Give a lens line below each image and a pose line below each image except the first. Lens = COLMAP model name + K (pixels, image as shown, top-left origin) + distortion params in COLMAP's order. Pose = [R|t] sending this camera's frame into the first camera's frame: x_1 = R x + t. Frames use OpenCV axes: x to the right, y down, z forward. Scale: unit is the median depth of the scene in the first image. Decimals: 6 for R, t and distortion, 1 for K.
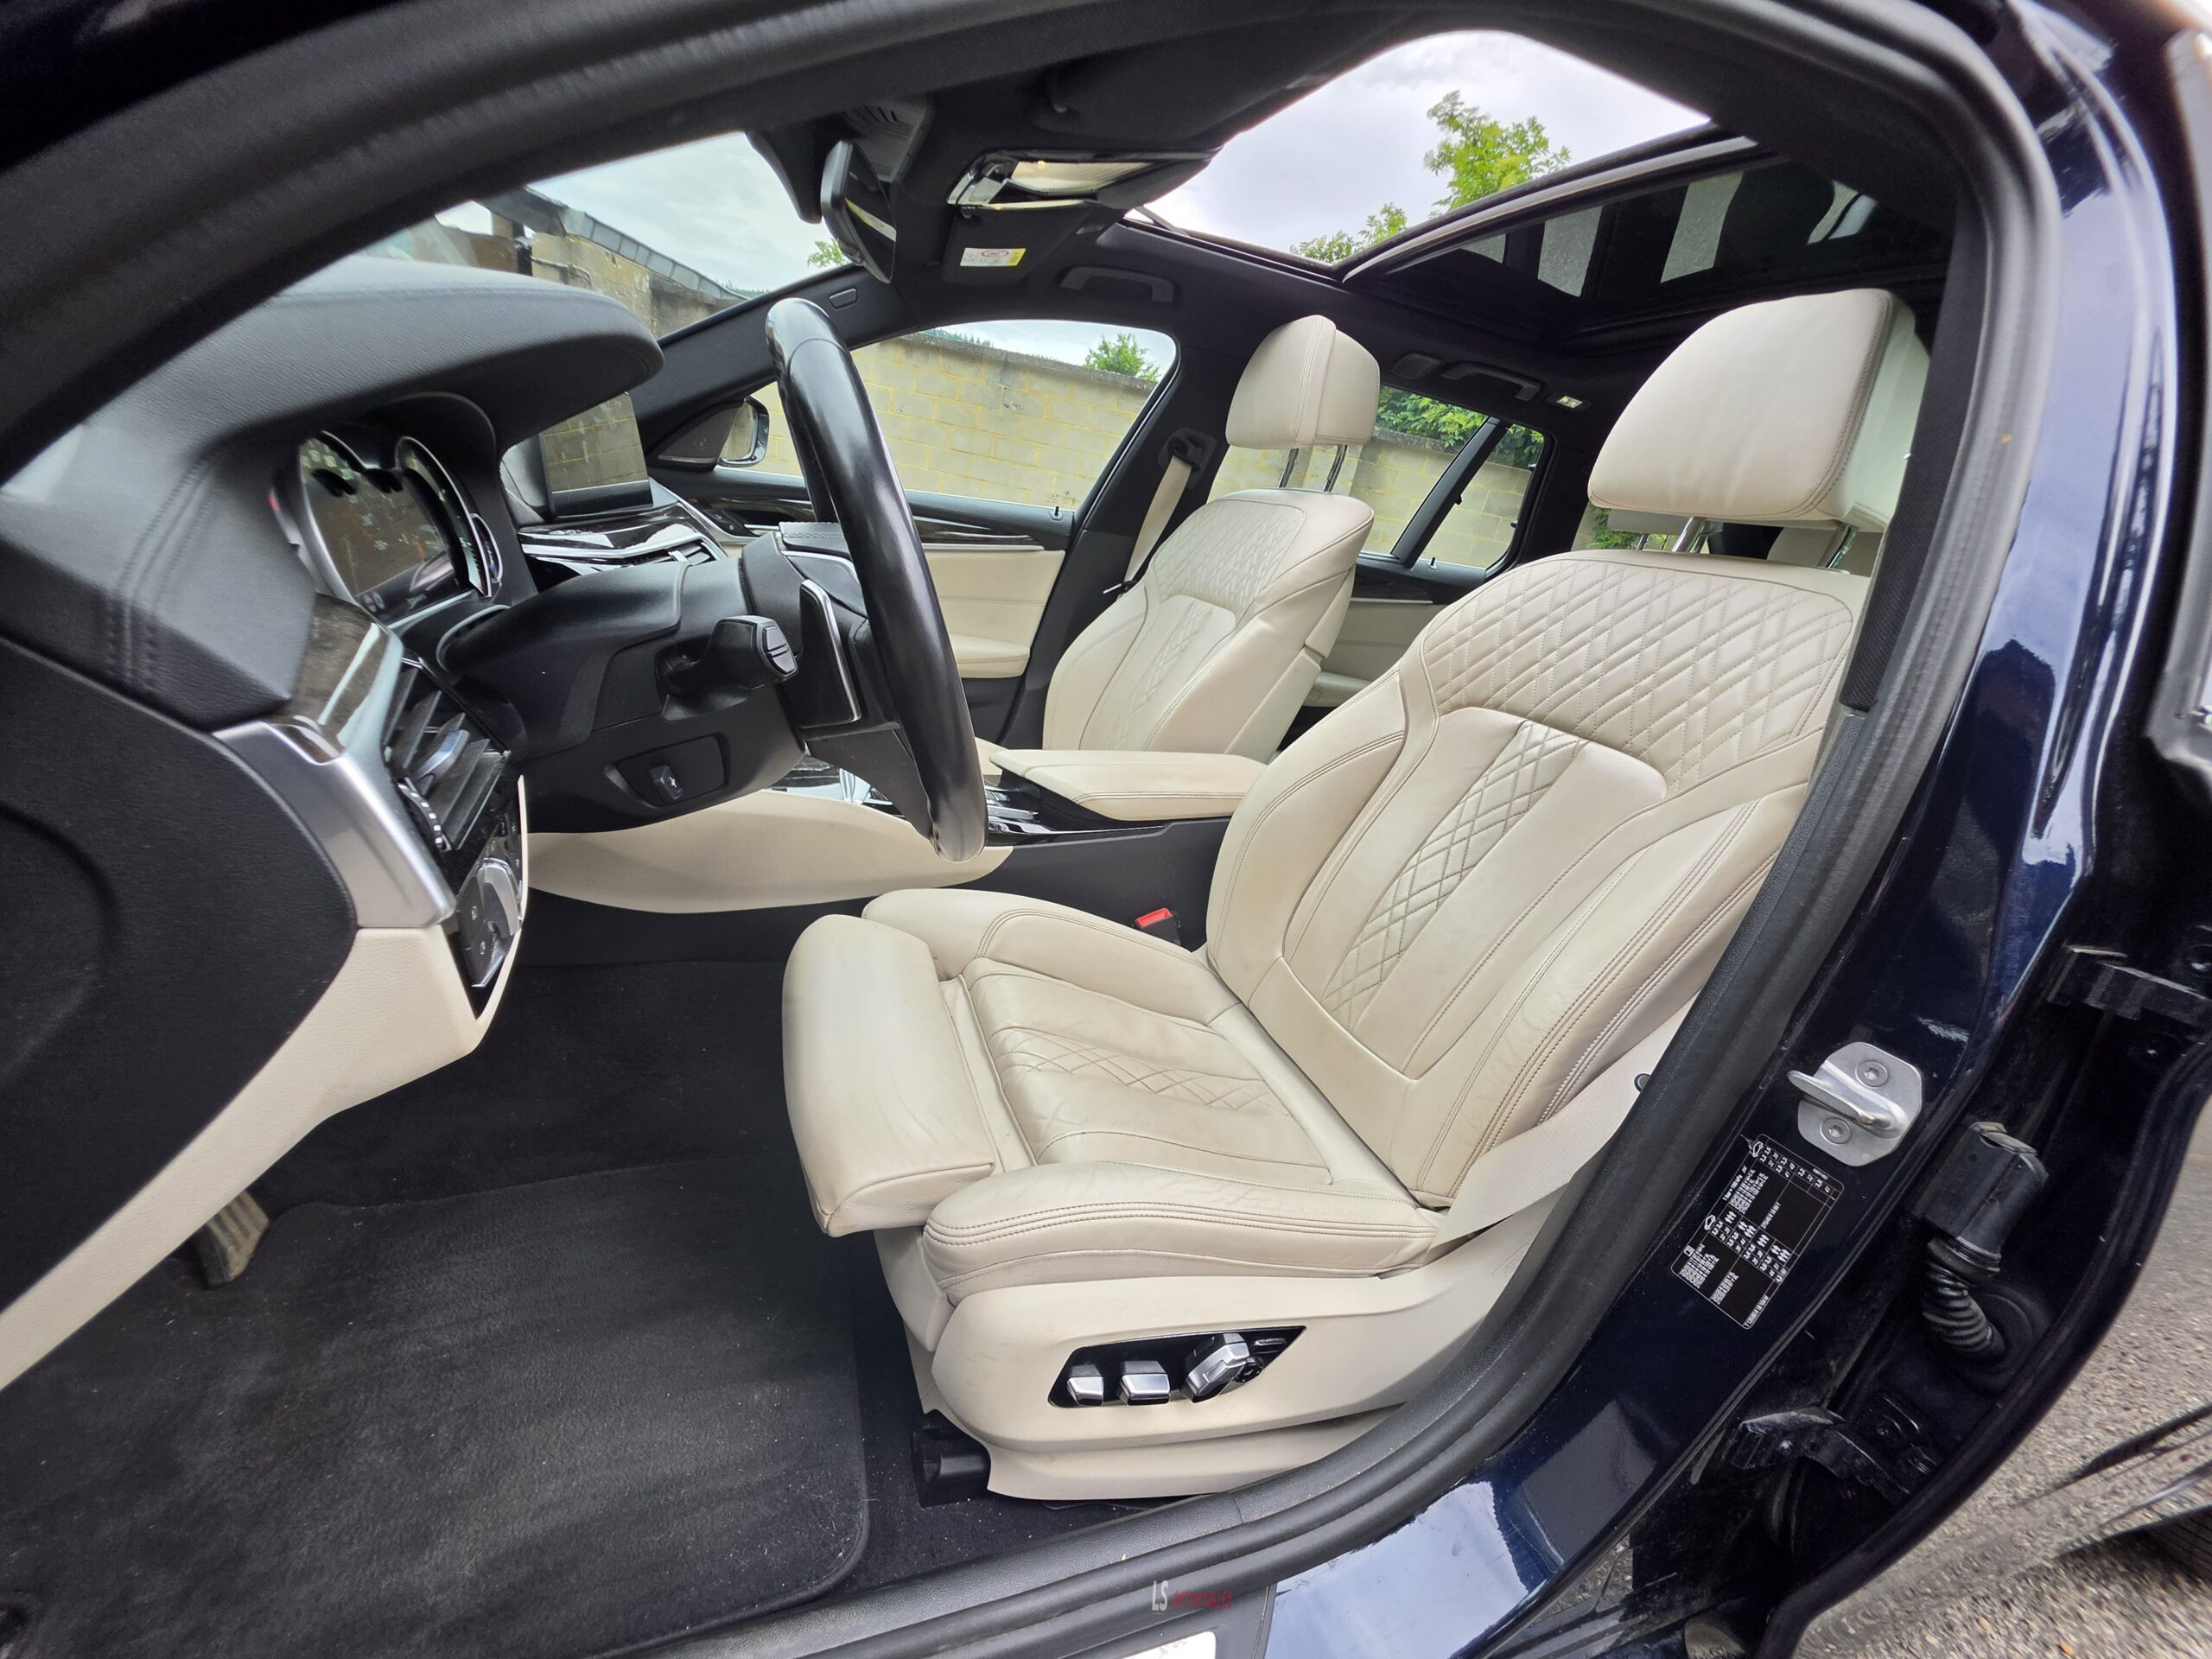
lens RADIAL K [[883.1, 0, 1094.6], [0, 883.1, 843.1], [0, 0, 1]] dist [-0.001874, -0.000790]
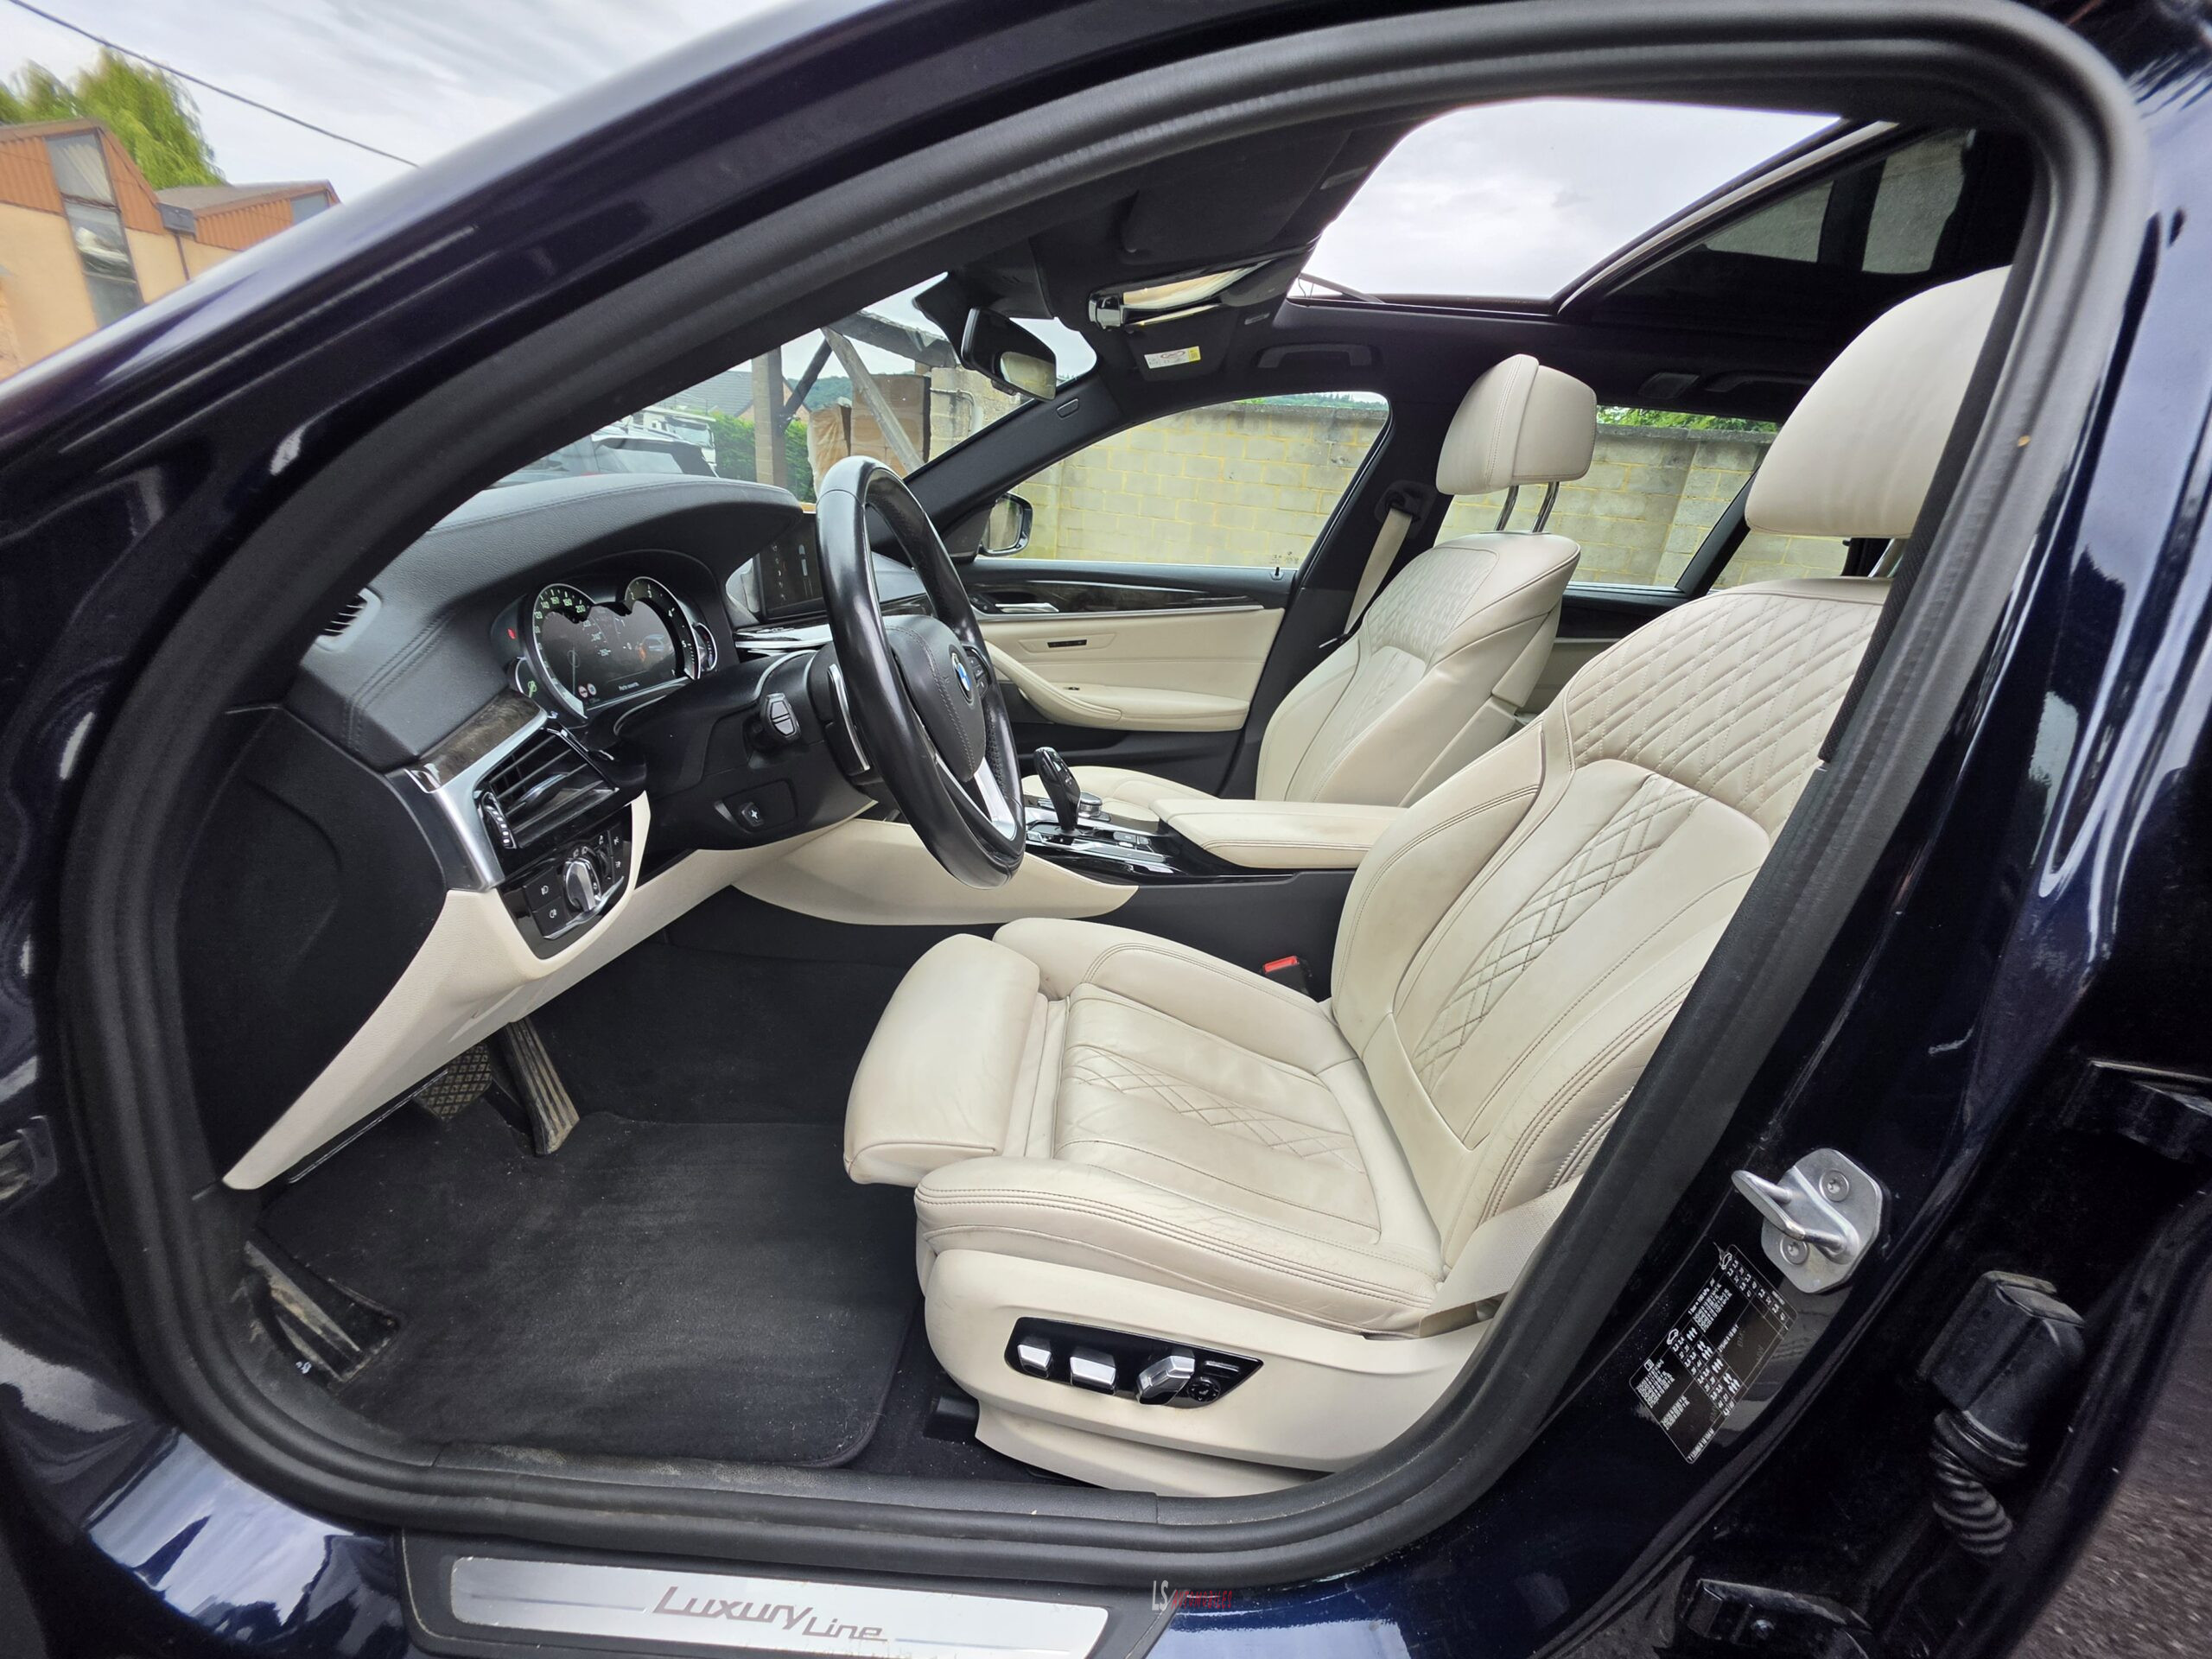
lens RADIAL K [[883.1, 0, 1094.6], [0, 883.1, 843.1], [0, 0, 1]] dist [-0.001874, -0.000790]
pose [[0.930165, 0.034509, -0.365516, 0.353668], [-0.055468, 0.997354, -0.046994, 0.007043], [0.362927, 0.063987, 0.929618, -0.050127]]
